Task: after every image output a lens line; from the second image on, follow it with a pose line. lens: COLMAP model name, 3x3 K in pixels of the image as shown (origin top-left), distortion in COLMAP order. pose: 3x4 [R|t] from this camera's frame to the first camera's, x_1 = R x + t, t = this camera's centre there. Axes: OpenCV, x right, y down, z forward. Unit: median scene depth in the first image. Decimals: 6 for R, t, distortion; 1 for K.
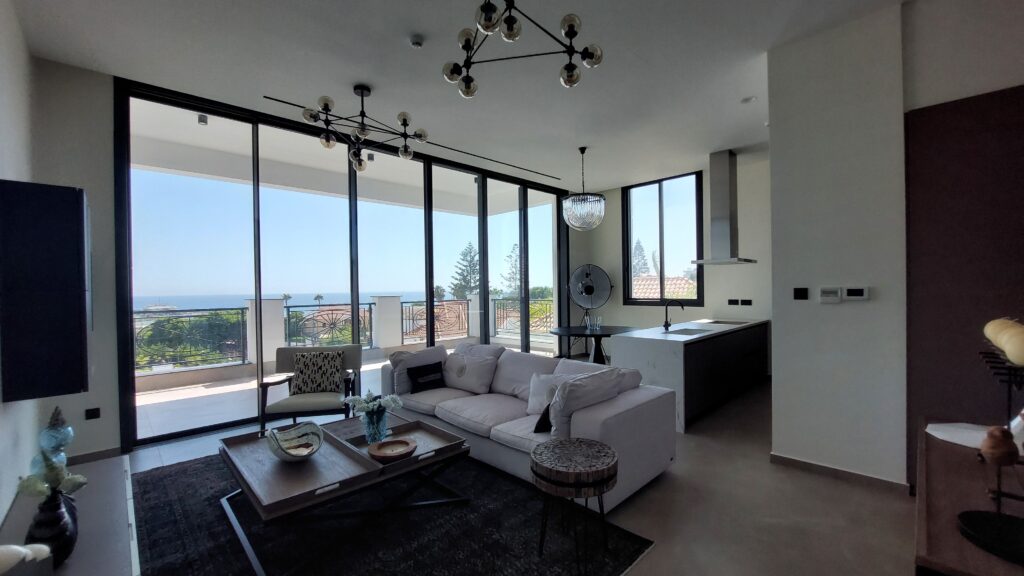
lens RADIAL K [[408.2, 0, 514.9], [0, 408.2, 293.0], [0, 0, 1]] dist [-0.014370, 0.000454]
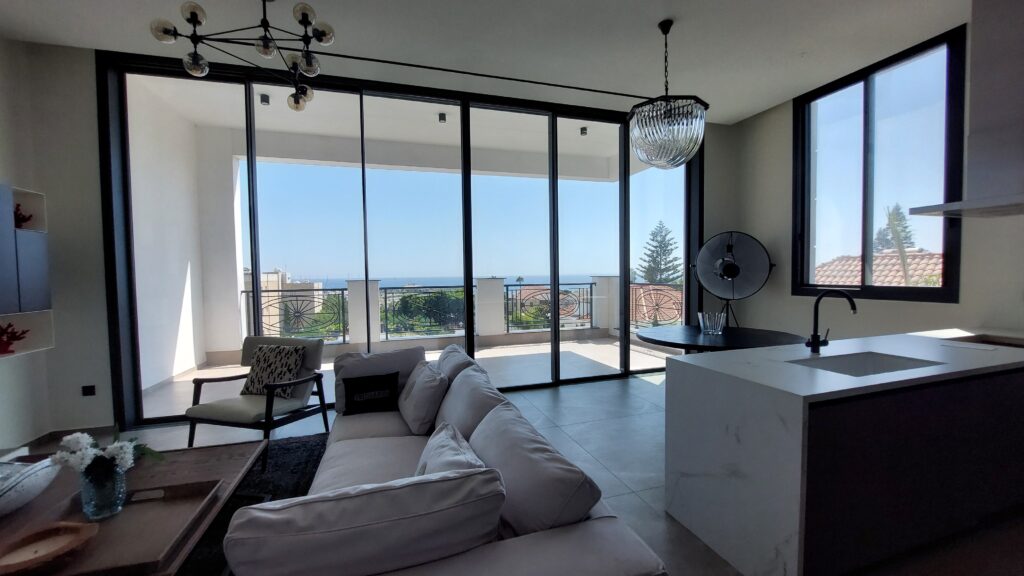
lens RADIAL K [[408.2, 0, 514.9], [0, 408.2, 293.0], [0, 0, 1]] dist [-0.014370, 0.000454]
pose [[0.892381, 0.022741, -0.450709, 0.278715], [-0.003554, 0.999053, 0.043371, 0.001842], [0.451269, -0.037102, 0.891617, 0.432138]]
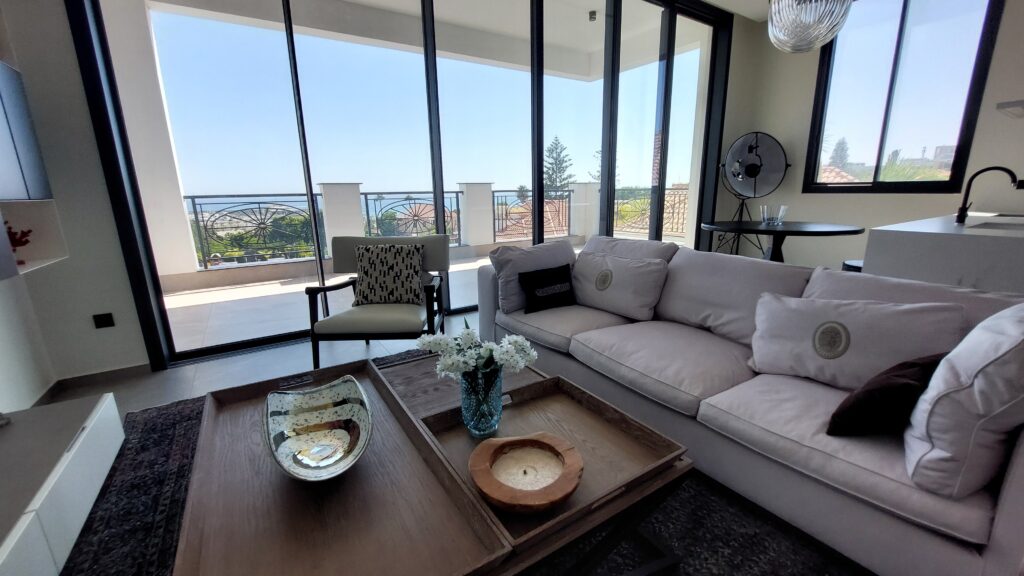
lens RADIAL K [[408.2, 0, 514.9], [0, 408.2, 293.0], [0, 0, 1]] dist [-0.014370, 0.000454]
pose [[0.979936, 0.048607, -0.193294, -0.125280], [-0.001783, 0.971906, 0.235361, 0.056202], [0.199303, -0.230295, 0.952493, 0.334092]]
